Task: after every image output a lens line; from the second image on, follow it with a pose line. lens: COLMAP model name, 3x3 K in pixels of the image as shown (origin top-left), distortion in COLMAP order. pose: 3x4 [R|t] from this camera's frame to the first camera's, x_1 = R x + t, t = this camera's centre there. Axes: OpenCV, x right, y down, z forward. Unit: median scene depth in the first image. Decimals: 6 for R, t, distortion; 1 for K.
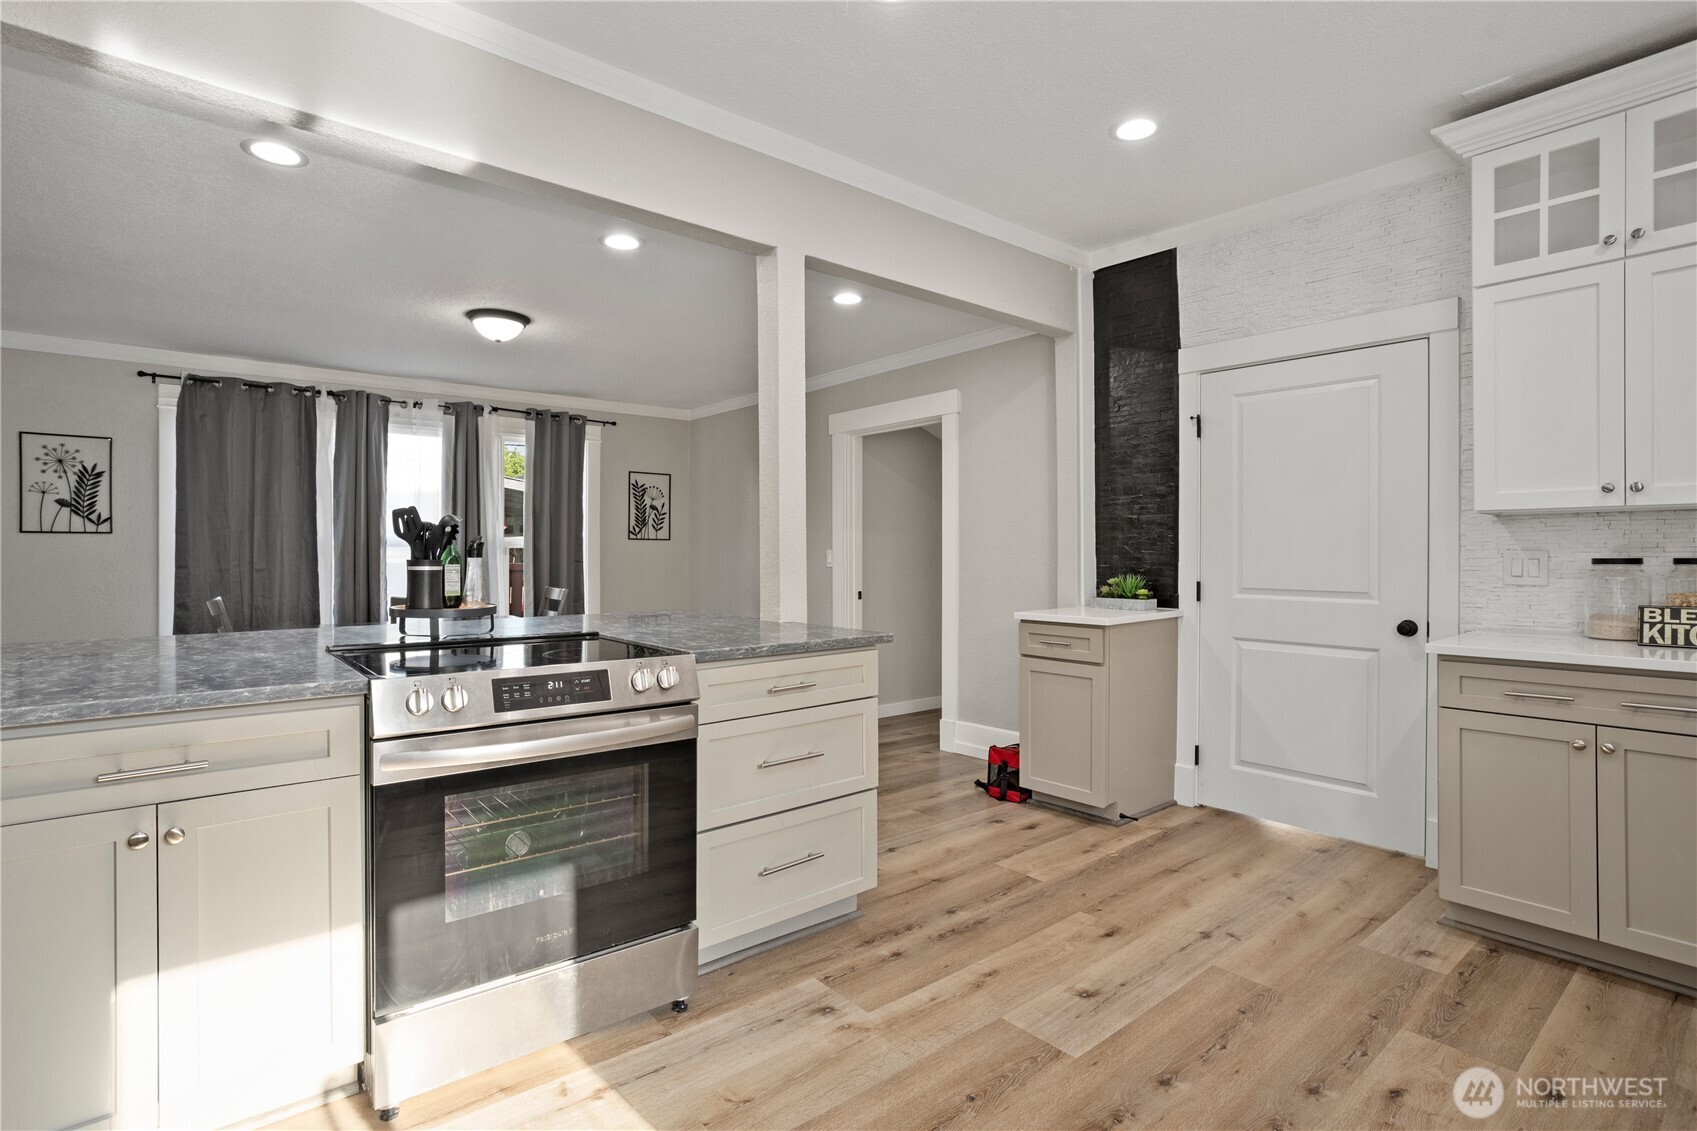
lens RADIAL K [[844.4, 0, 842.3], [0, 844.4, 547.9], [0, 0, 1]] dist [-0.039208, 0.021041]
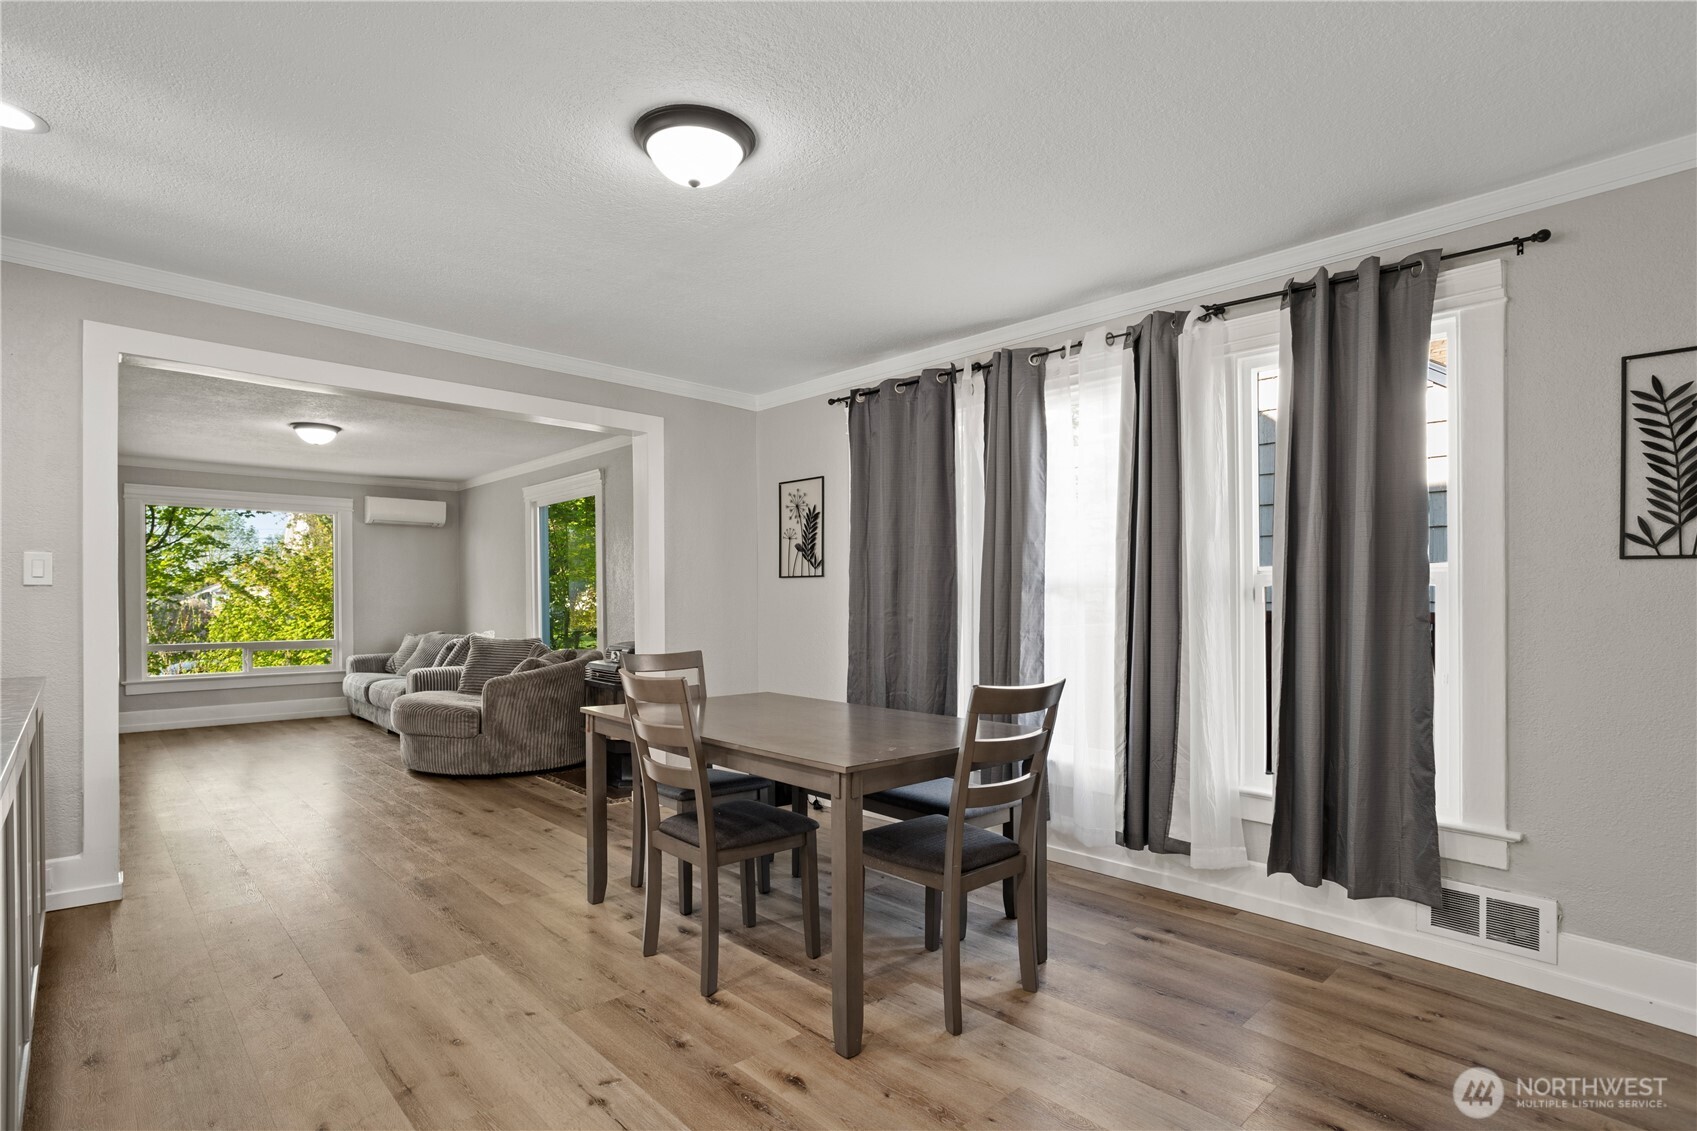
lens RADIAL K [[844.4, 0, 856.4], [0, 844.4, 577.2], [0, 0, 1]] dist [-0.039208, 0.021041]
pose [[0.066042, -0.022279, -0.997568, 0.125760], [0.004879, 0.999746, -0.022004, 0.006607], [0.997805, -0.003414, 0.066134, 1.484154]]
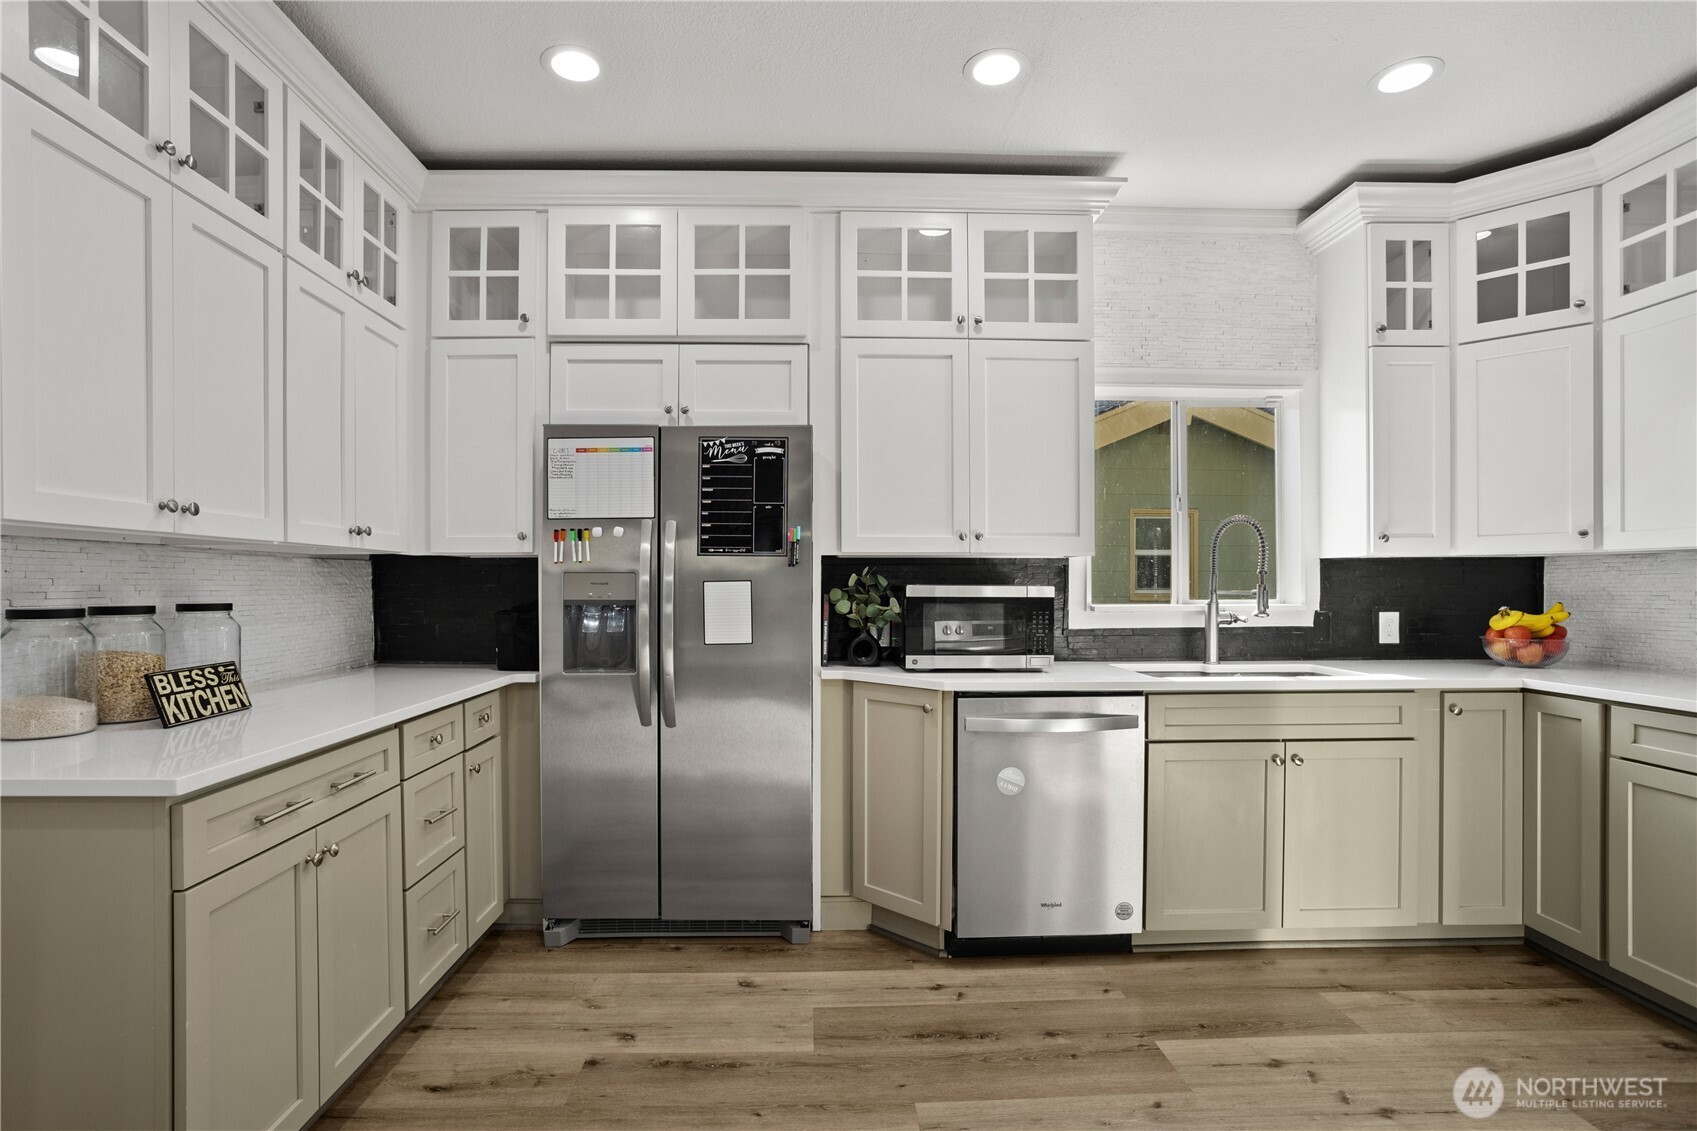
lens RADIAL K [[844.4, 0, 825.4], [0, 844.4, 581.6], [0, 0, 1]] dist [-0.039208, 0.021041]
pose [[-0.772715, 0.004907, 0.634734, 0.050161], [0.000147, 0.999971, -0.007552, -0.002948], [-0.634753, -0.005742, -0.772694, 0.936318]]
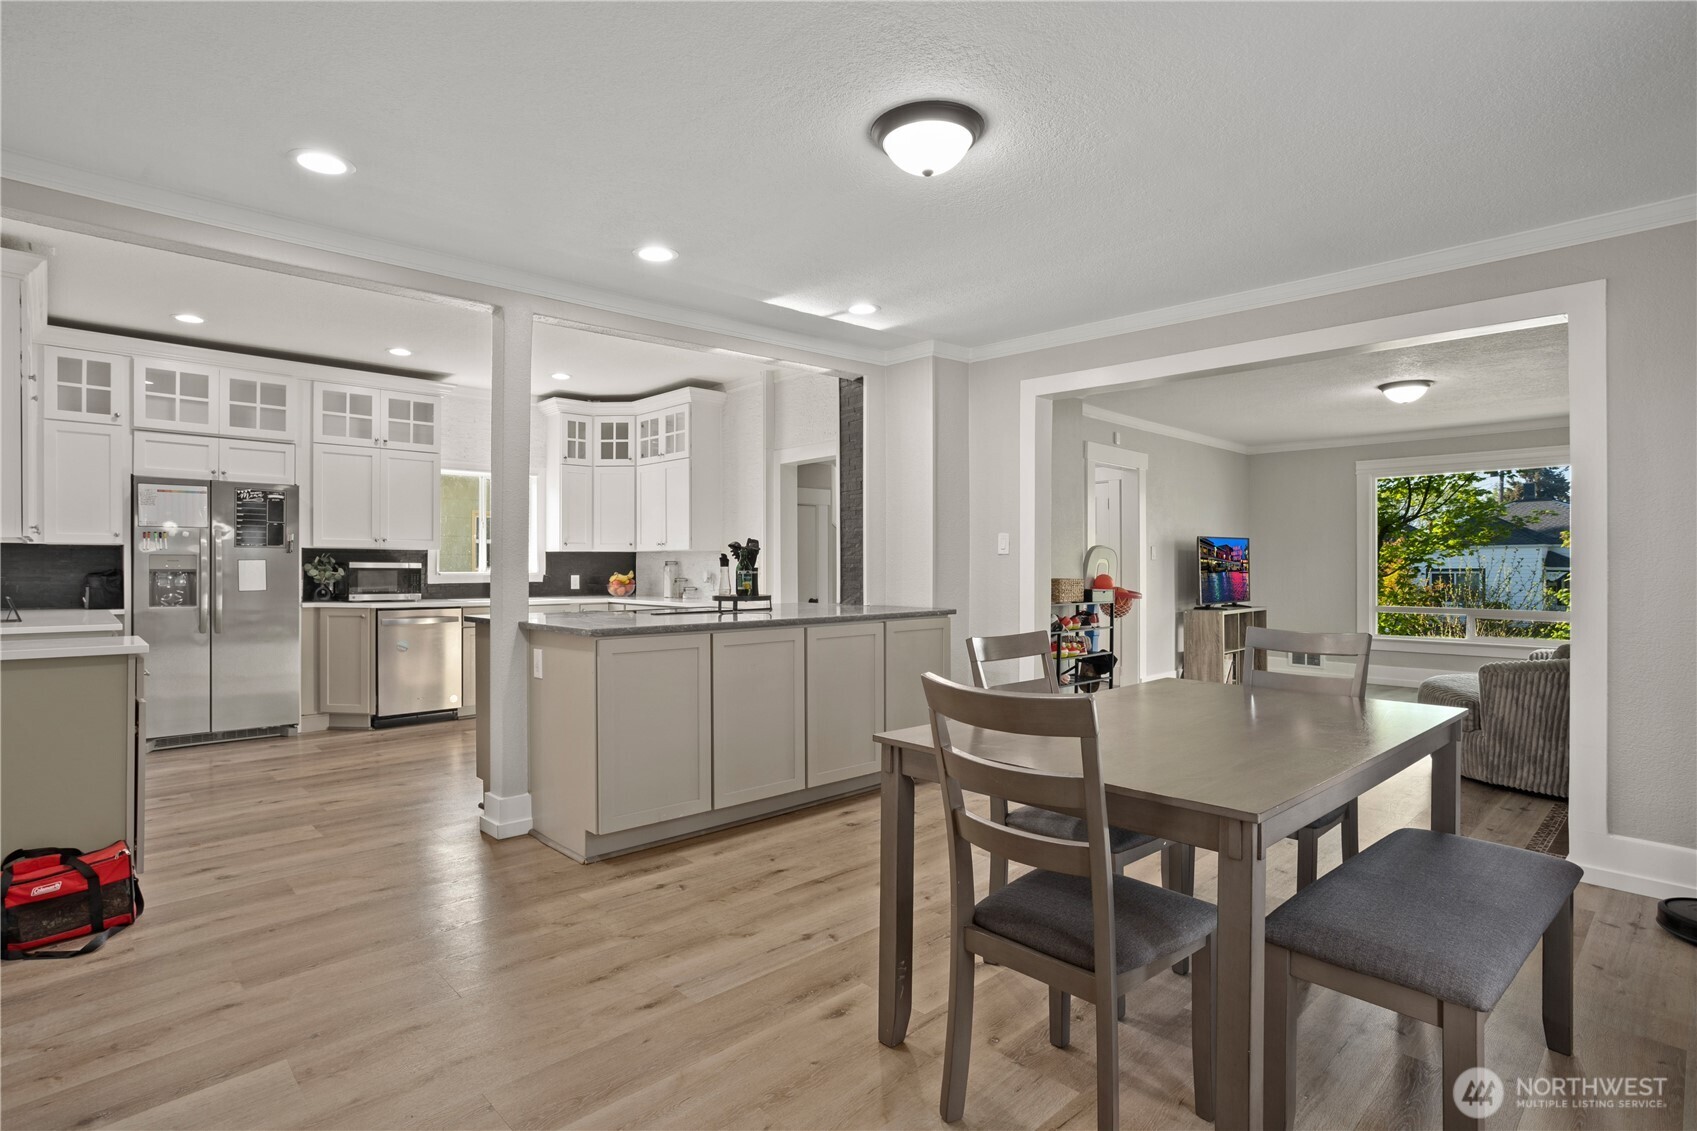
lens RADIAL K [[844.4, 0, 818.4], [0, 844.4, 569.1], [0, 0, 1]] dist [-0.039208, 0.021041]
pose [[-0.999713, 0.003807, -0.023644, -0.473196], [0.003895, 0.999986, -0.003697, 0.020661], [0.023629, -0.003788, -0.999714, 2.121392]]
